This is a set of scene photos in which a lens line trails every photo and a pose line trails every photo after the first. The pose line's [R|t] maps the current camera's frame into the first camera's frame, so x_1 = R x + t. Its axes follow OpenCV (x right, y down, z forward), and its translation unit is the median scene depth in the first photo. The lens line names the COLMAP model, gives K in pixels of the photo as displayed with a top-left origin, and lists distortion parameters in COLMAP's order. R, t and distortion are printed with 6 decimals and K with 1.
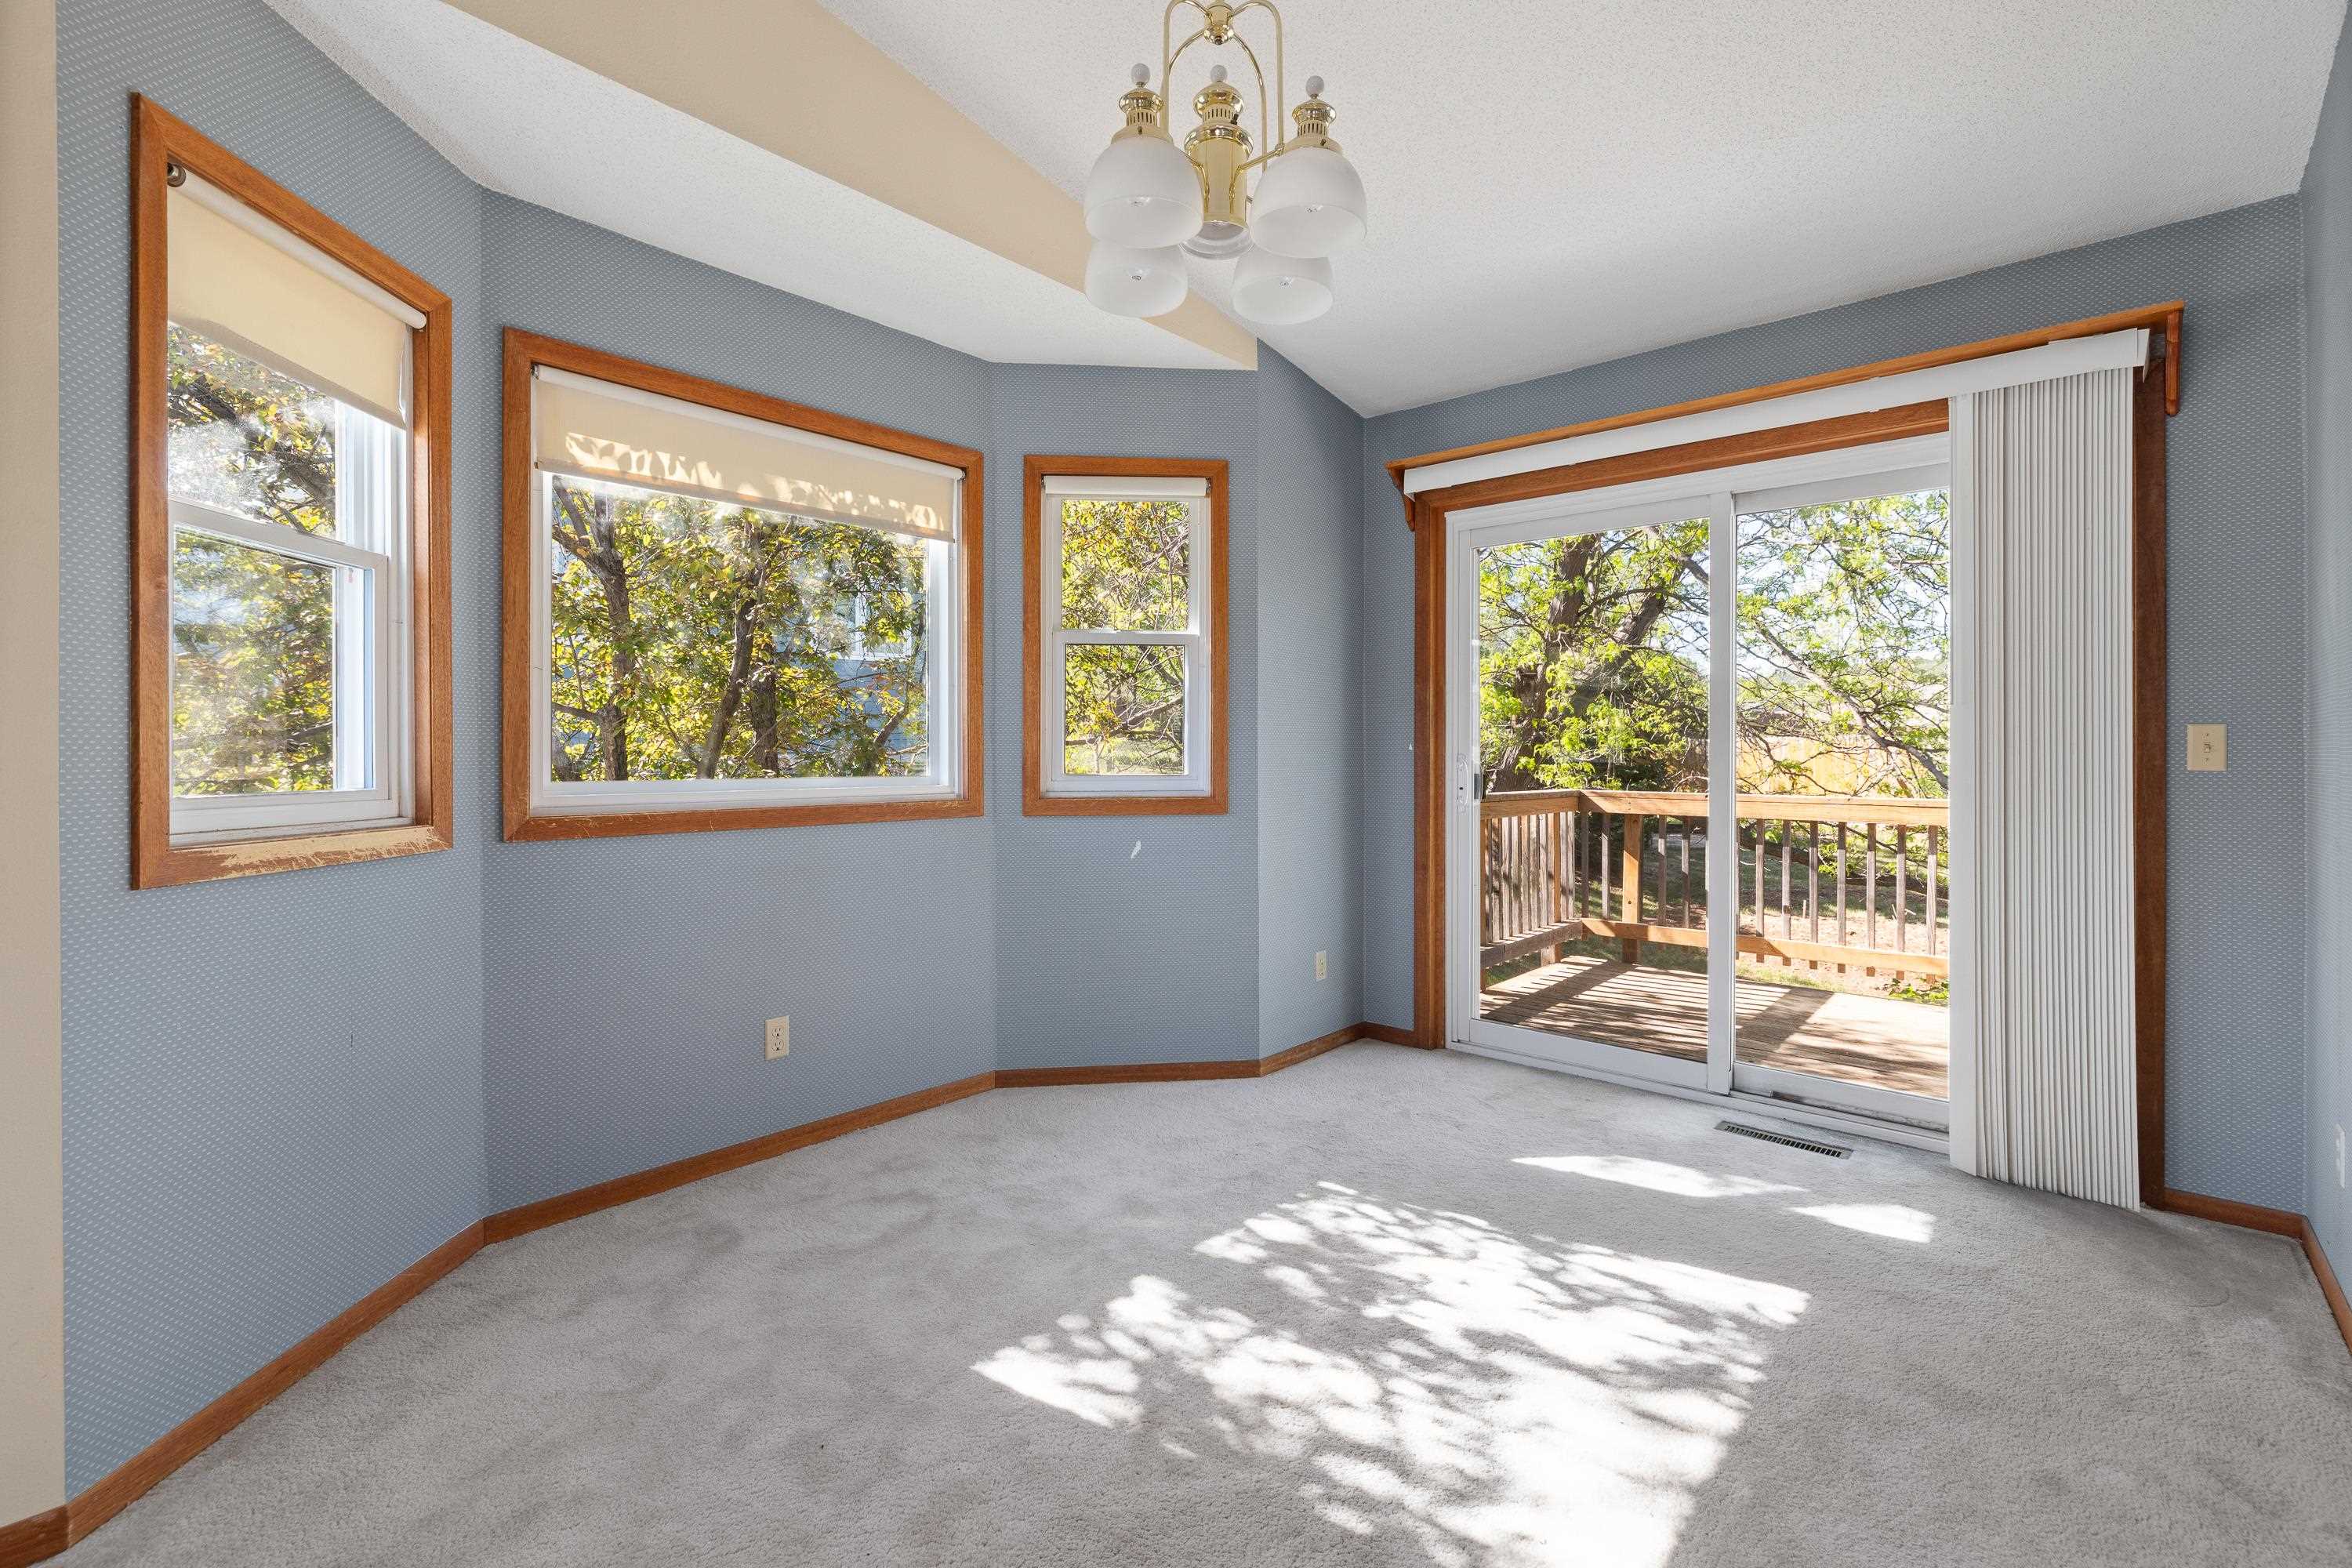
lens RADIAL K [[1019.9, 0, 1189.6], [0, 1019.9, 755.1], [0, 0, 1]] dist [-0.004250, 0.001211]
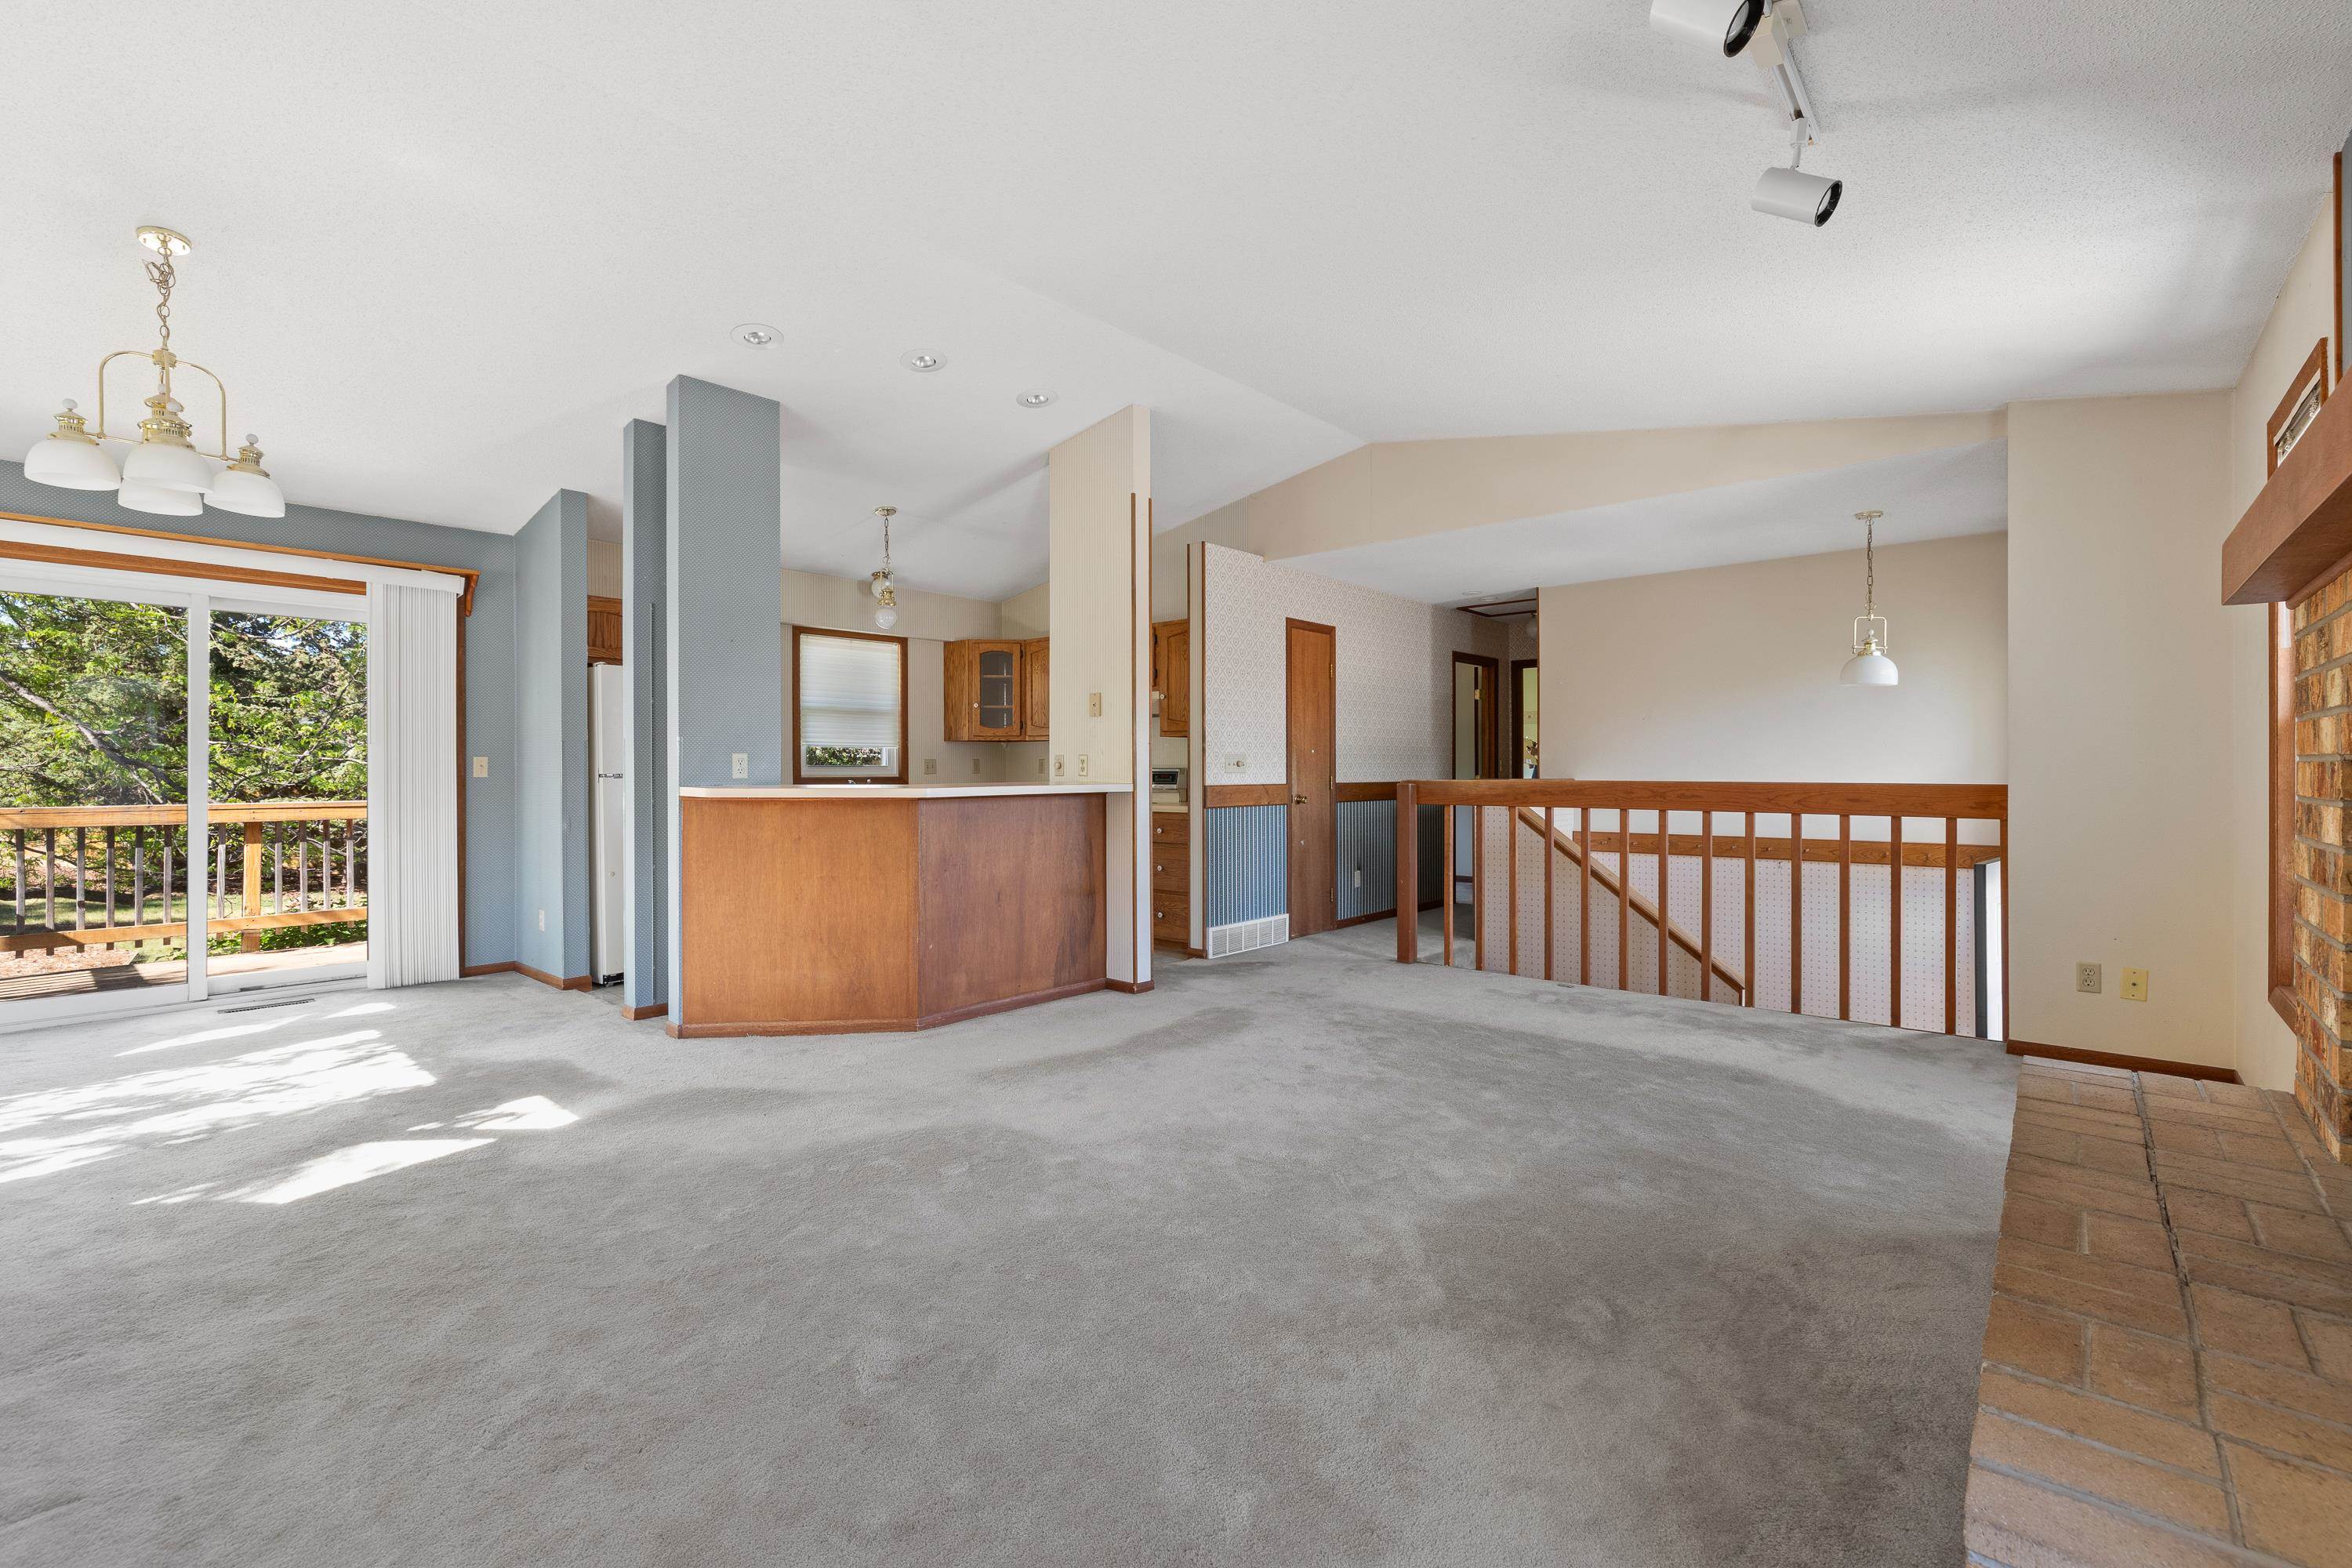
lens RADIAL K [[1019.9, 0, 1187.2], [0, 1019.9, 767.9], [0, 0, 1]] dist [-0.004250, 0.001211]
pose [[-0.006244, -0.000171, 0.999980, -1.179006], [0.002607, 0.999997, 0.000188, -0.002364], [-0.999977, 0.002608, -0.006244, -0.514336]]
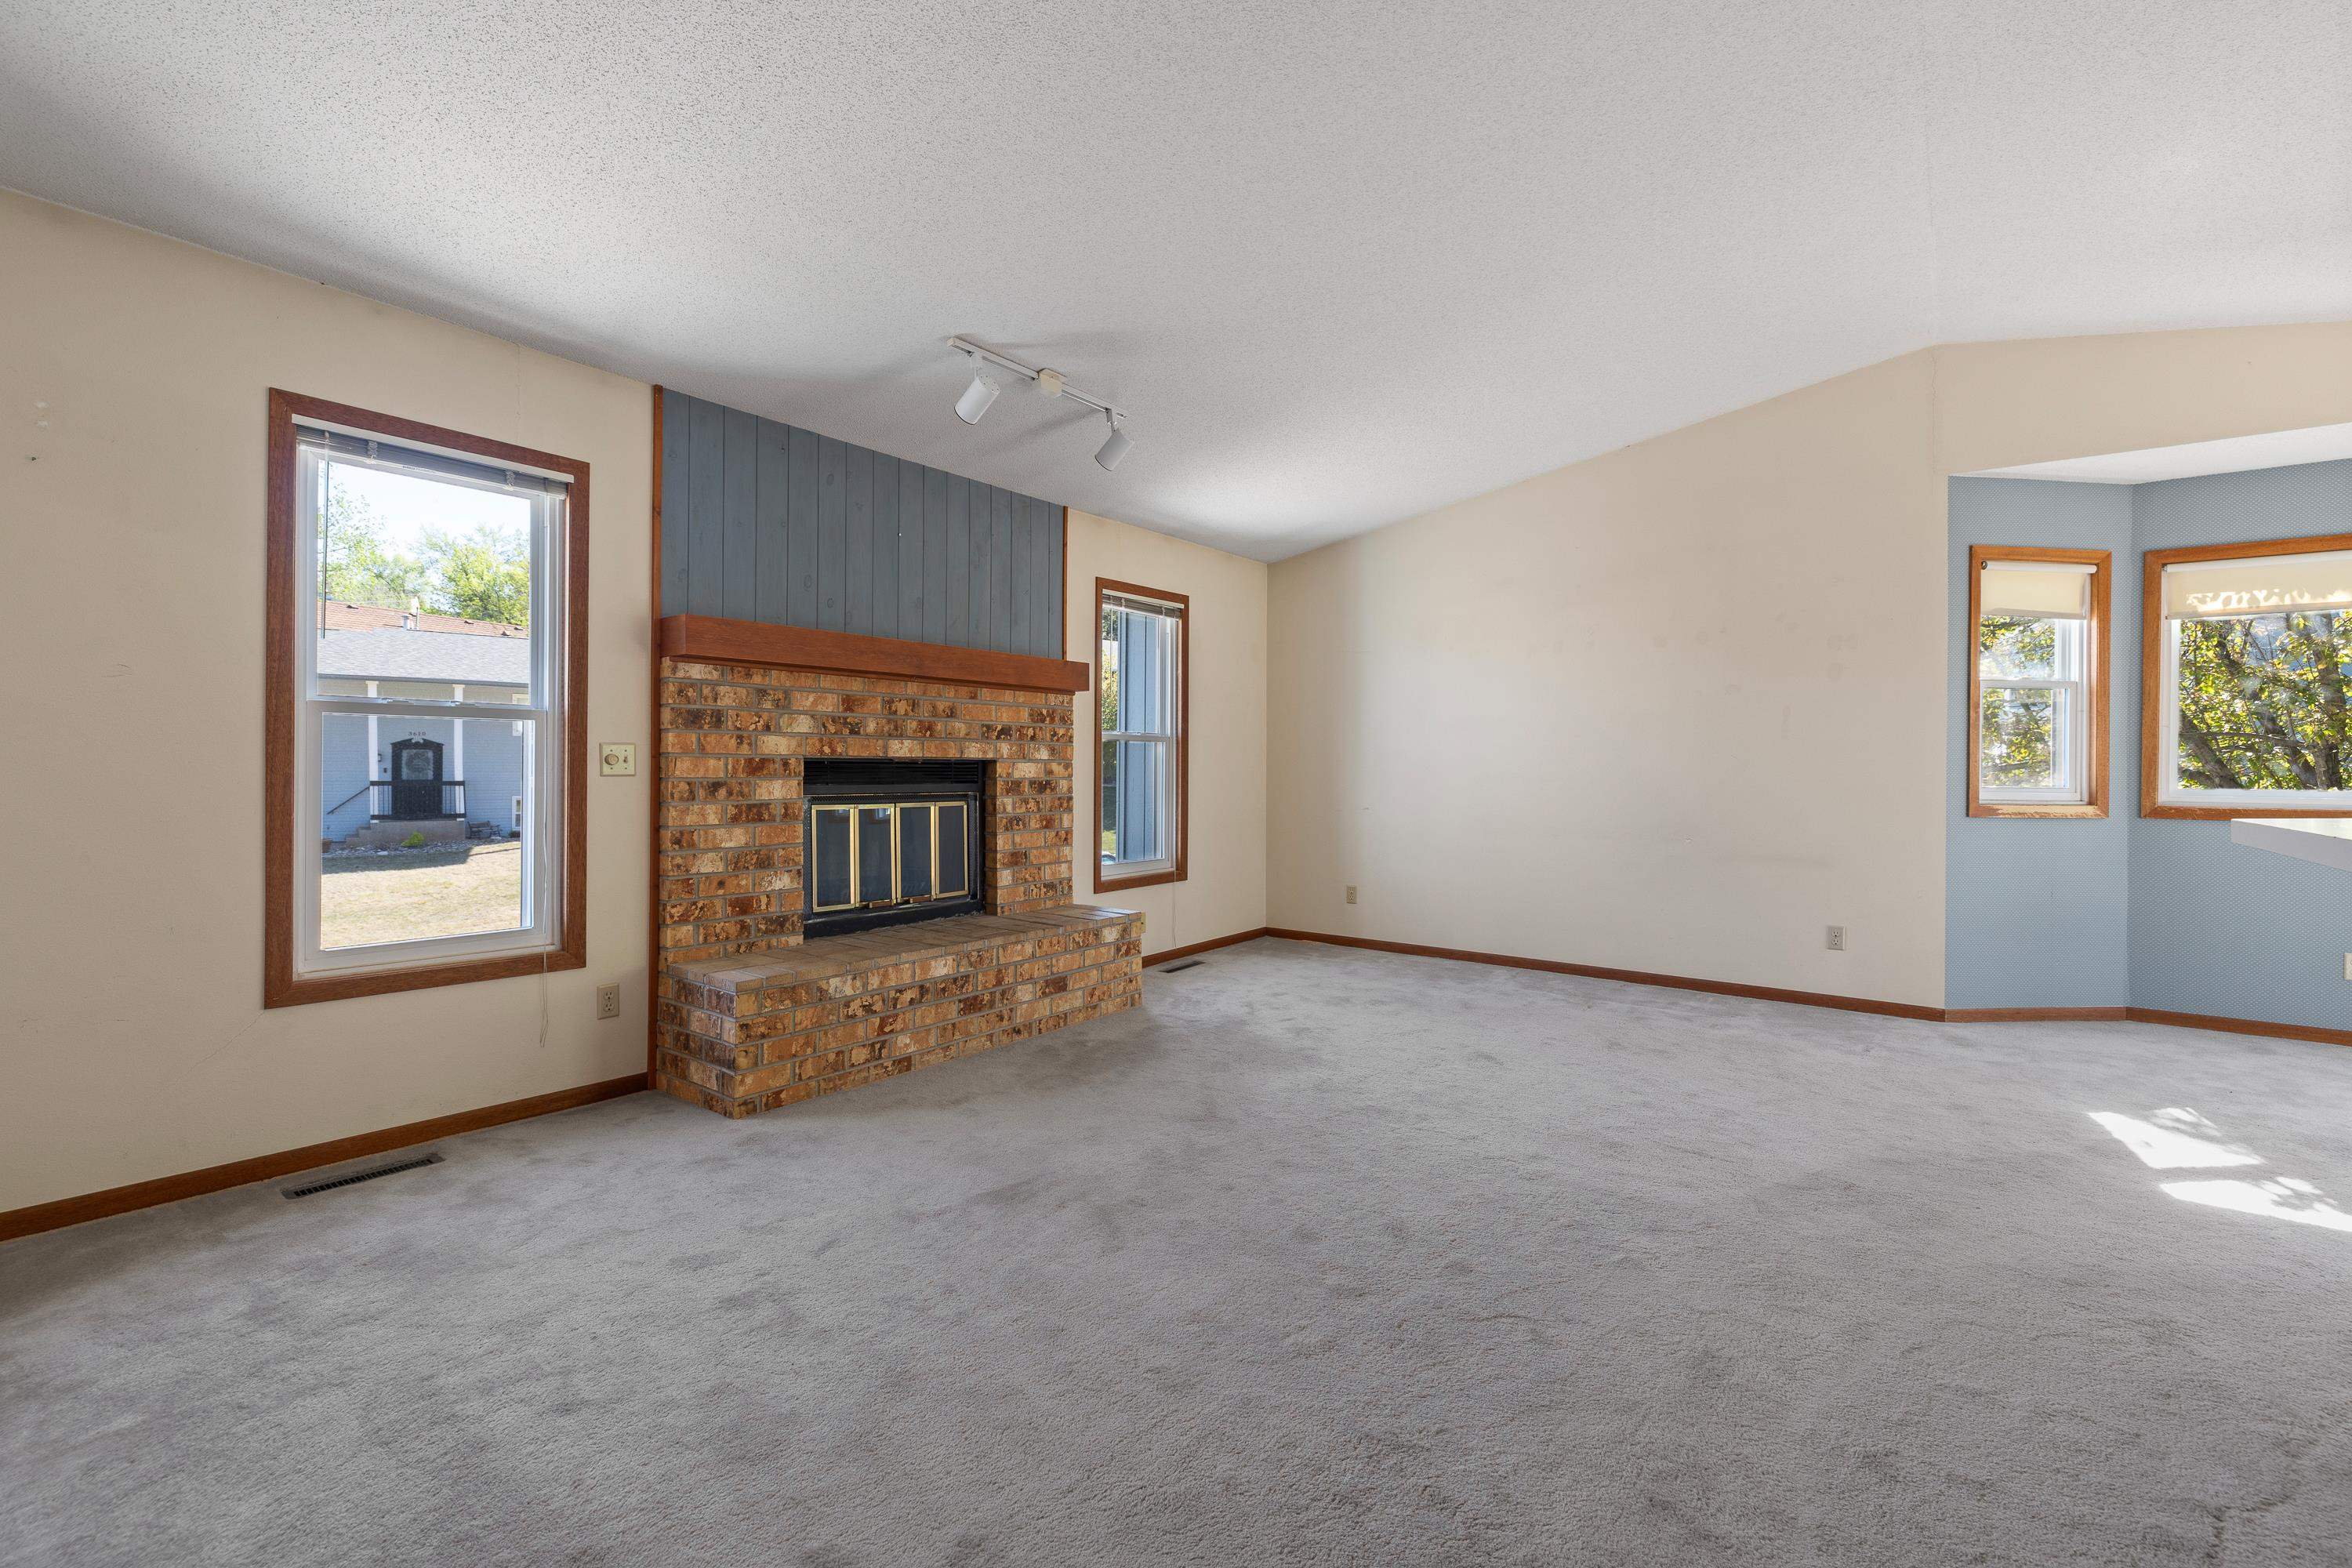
lens RADIAL K [[1019.9, 0, 1189.9], [0, 1019.9, 771.9], [0, 0, 1]] dist [-0.004250, 0.001211]
pose [[0.072418, 0.008165, -0.997341, 1.001602], [-0.007921, 0.999940, 0.007612, -0.002068], [0.997343, 0.007348, 0.072479, -0.842827]]
